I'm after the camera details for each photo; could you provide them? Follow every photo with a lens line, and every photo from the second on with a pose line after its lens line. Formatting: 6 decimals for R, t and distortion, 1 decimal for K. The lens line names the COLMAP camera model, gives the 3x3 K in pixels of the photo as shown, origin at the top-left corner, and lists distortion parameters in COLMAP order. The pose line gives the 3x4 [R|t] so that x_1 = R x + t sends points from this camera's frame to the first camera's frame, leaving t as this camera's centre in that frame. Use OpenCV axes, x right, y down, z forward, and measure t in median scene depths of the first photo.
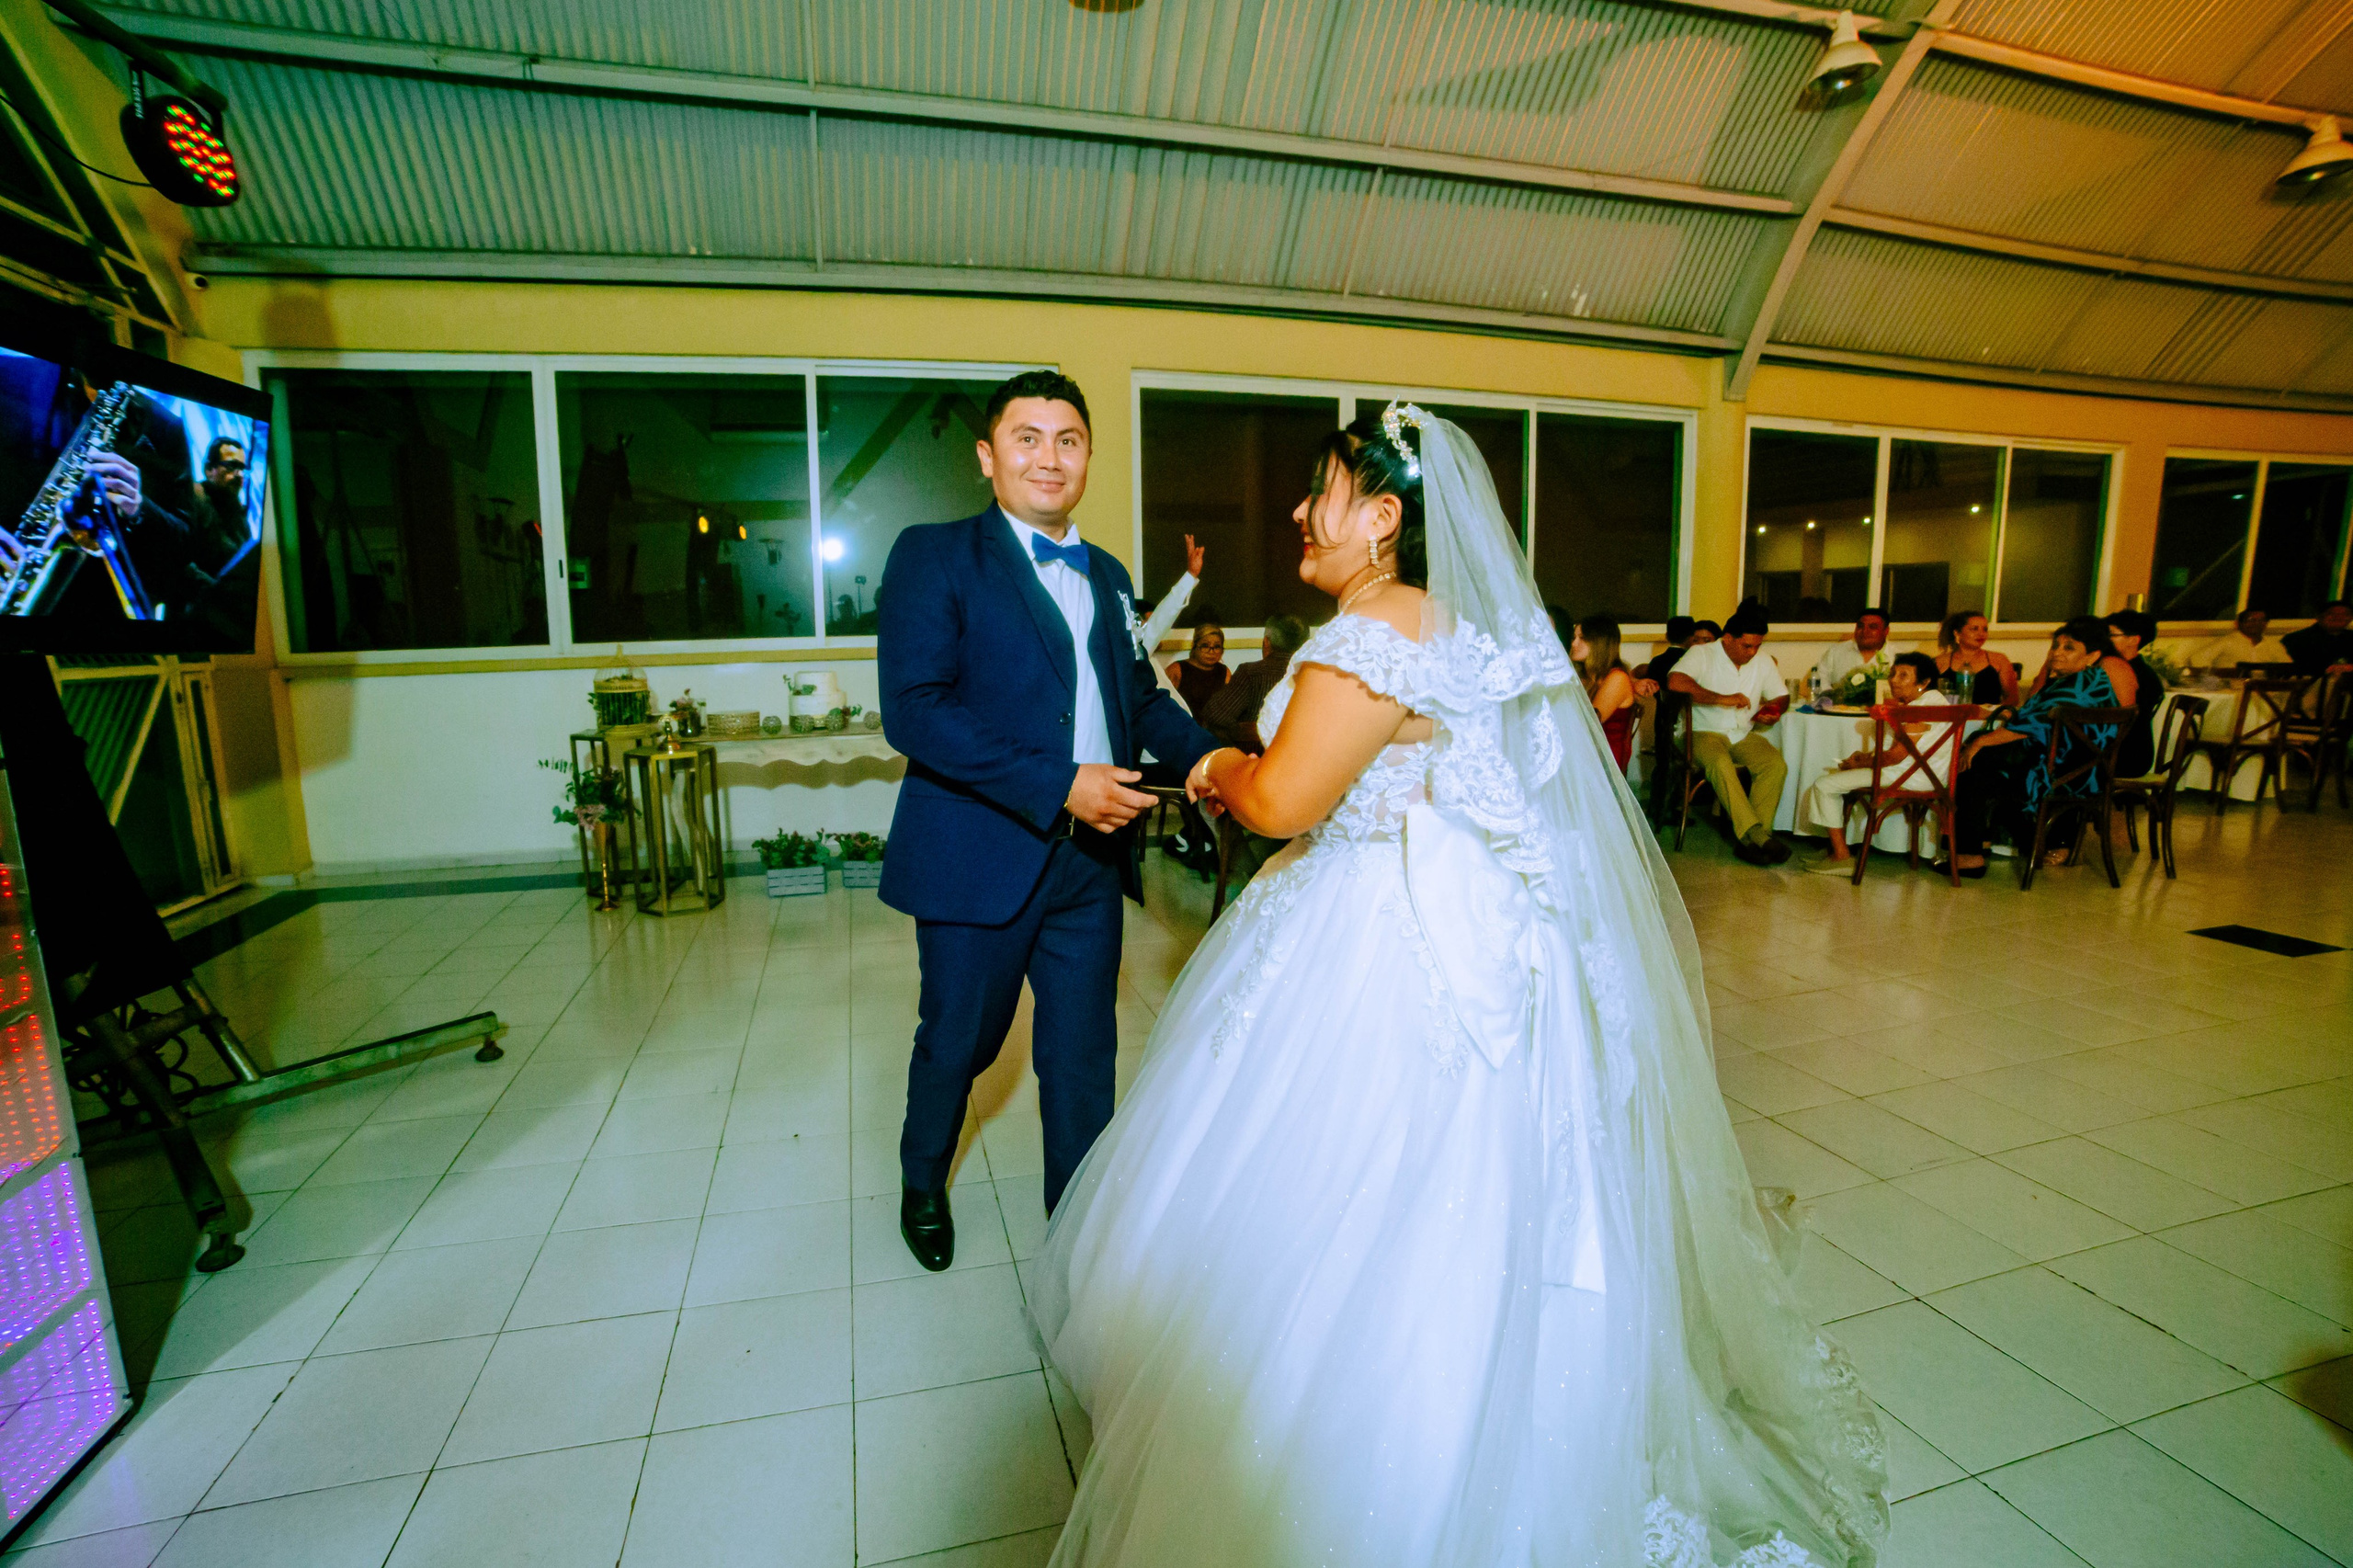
lens RADIAL K [[1087.0, 0, 1124.2], [0, 1087.0, 778.2], [0, 0, 1]] dist [-0.046543, 0.012415]
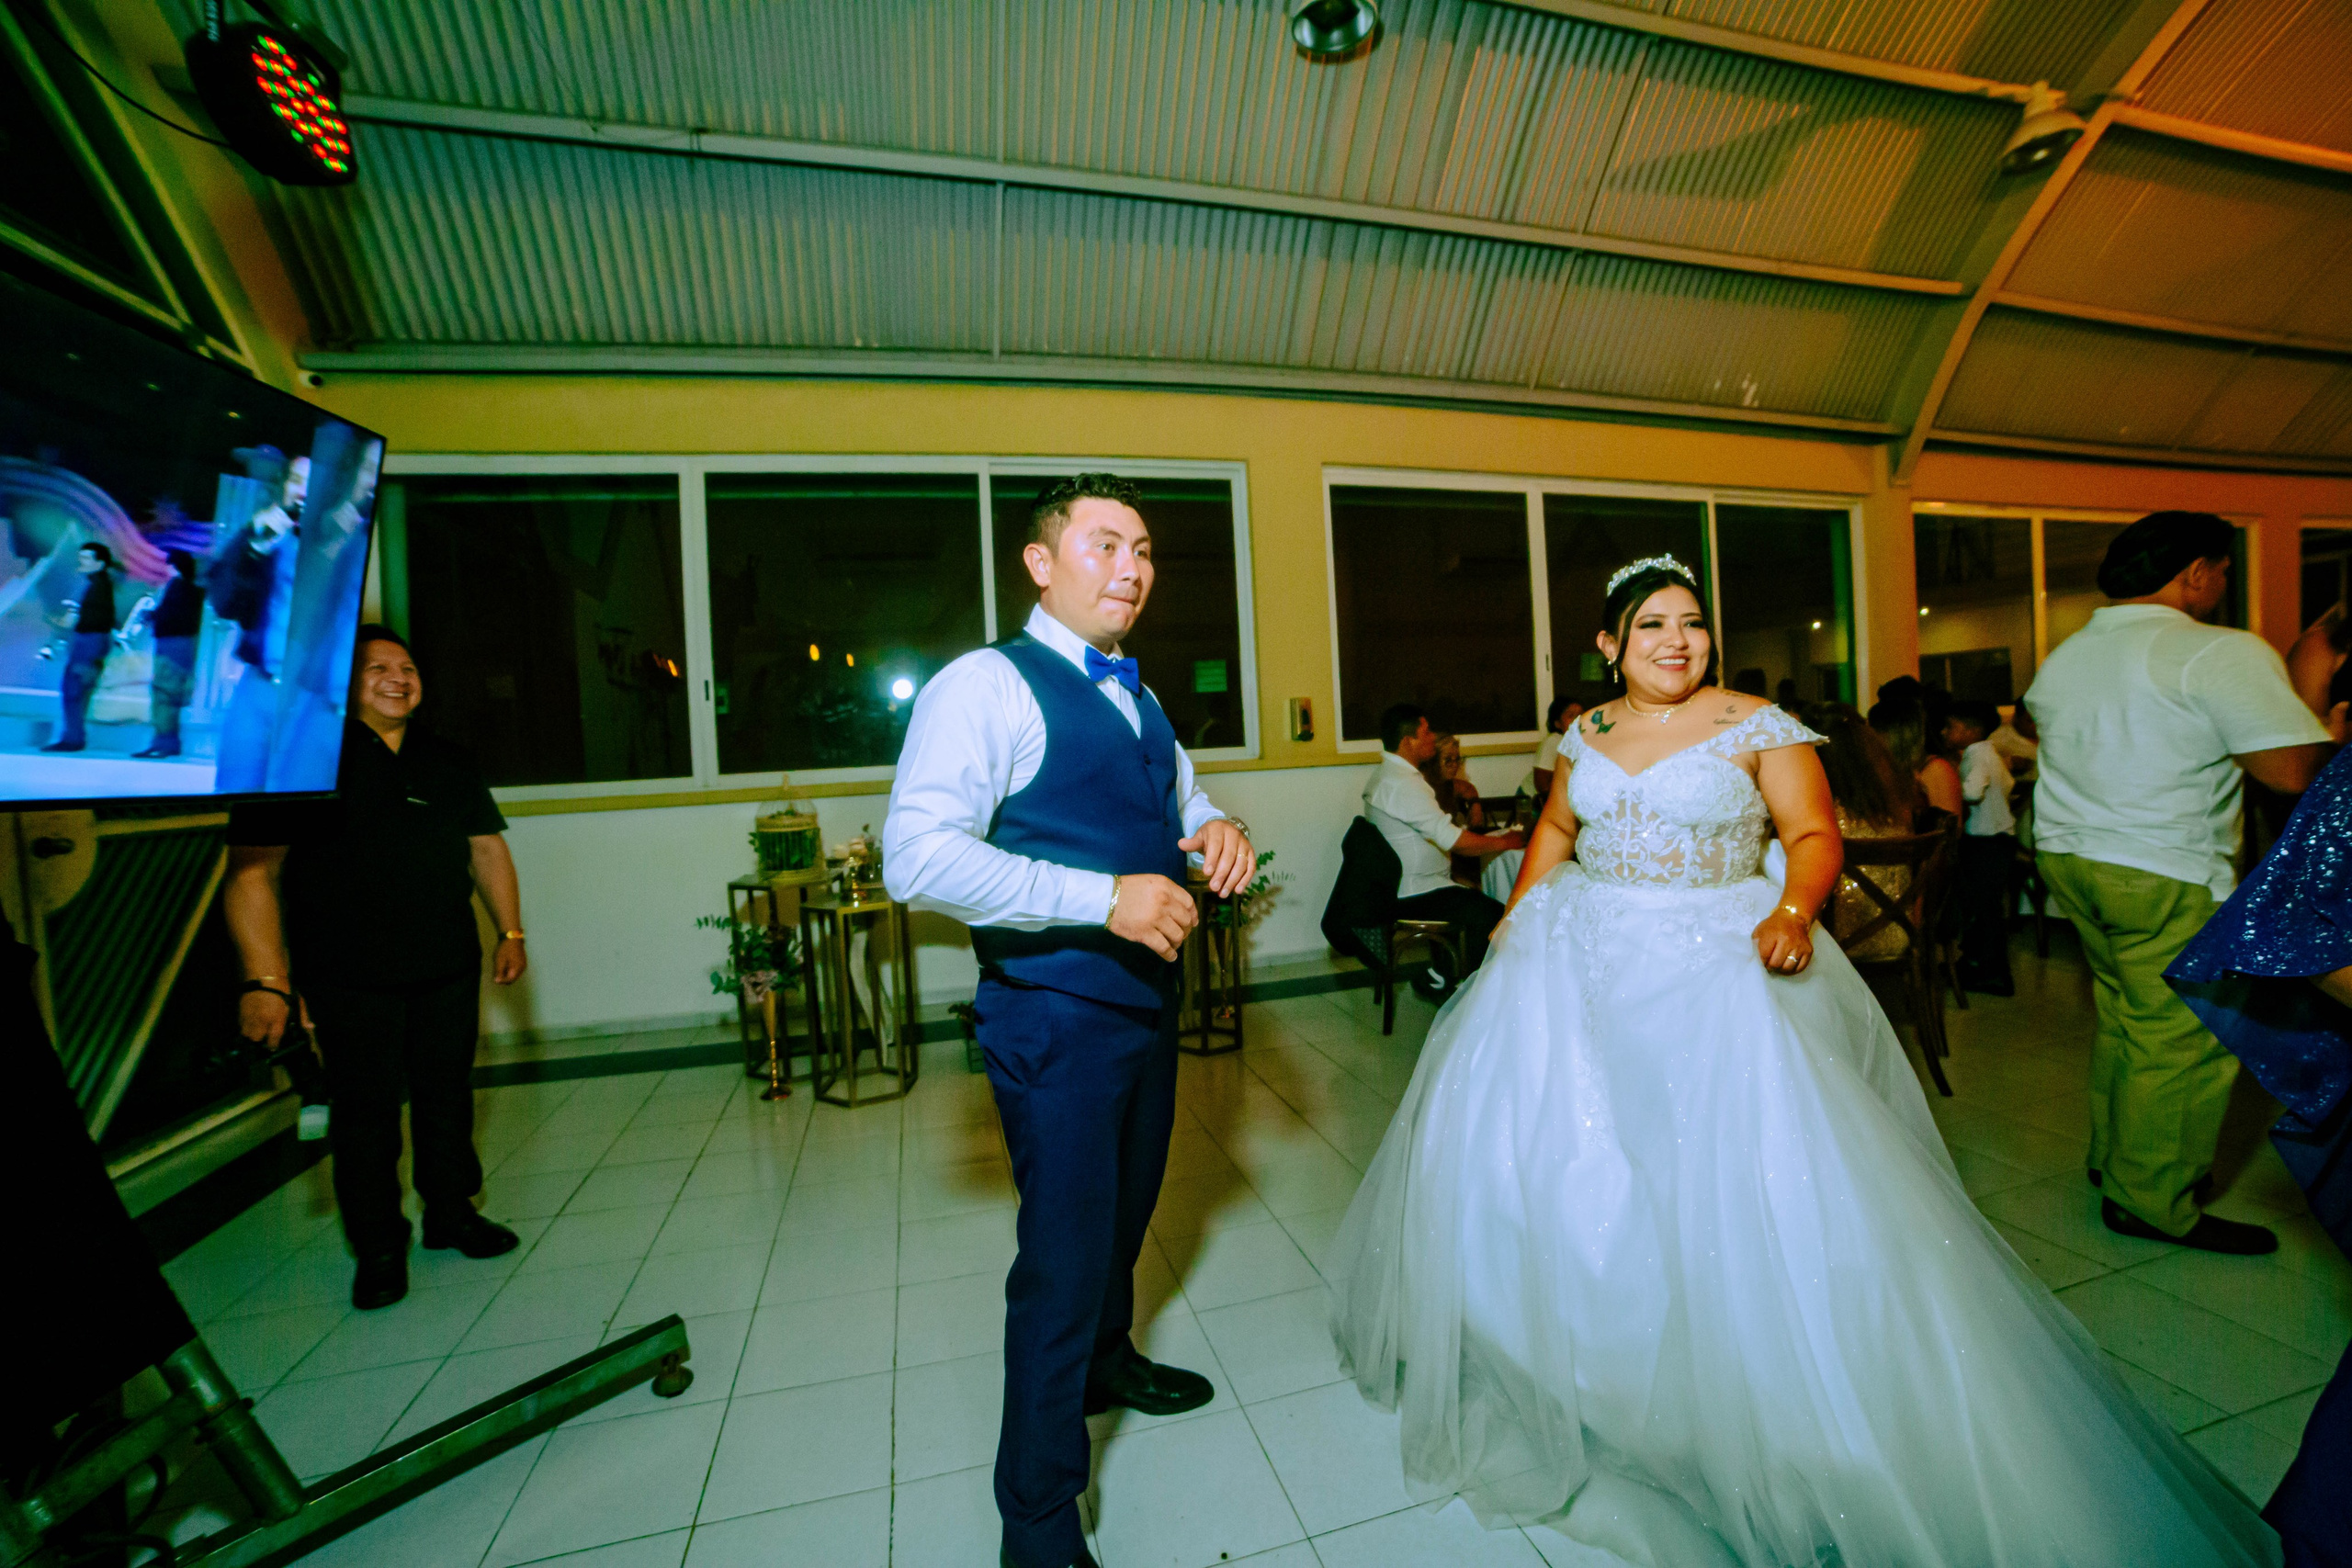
lens RADIAL K [[975.6, 0, 1155.7], [0, 975.6, 771.9], [0, 0, 1]] dist [-0.057451, 0.015662]
pose [[0.999317, -0.034752, 0.012522, -0.171501], [0.035954, 0.992852, -0.113810, -0.025961], [-0.008477, 0.114182, 0.993424, 0.221638]]
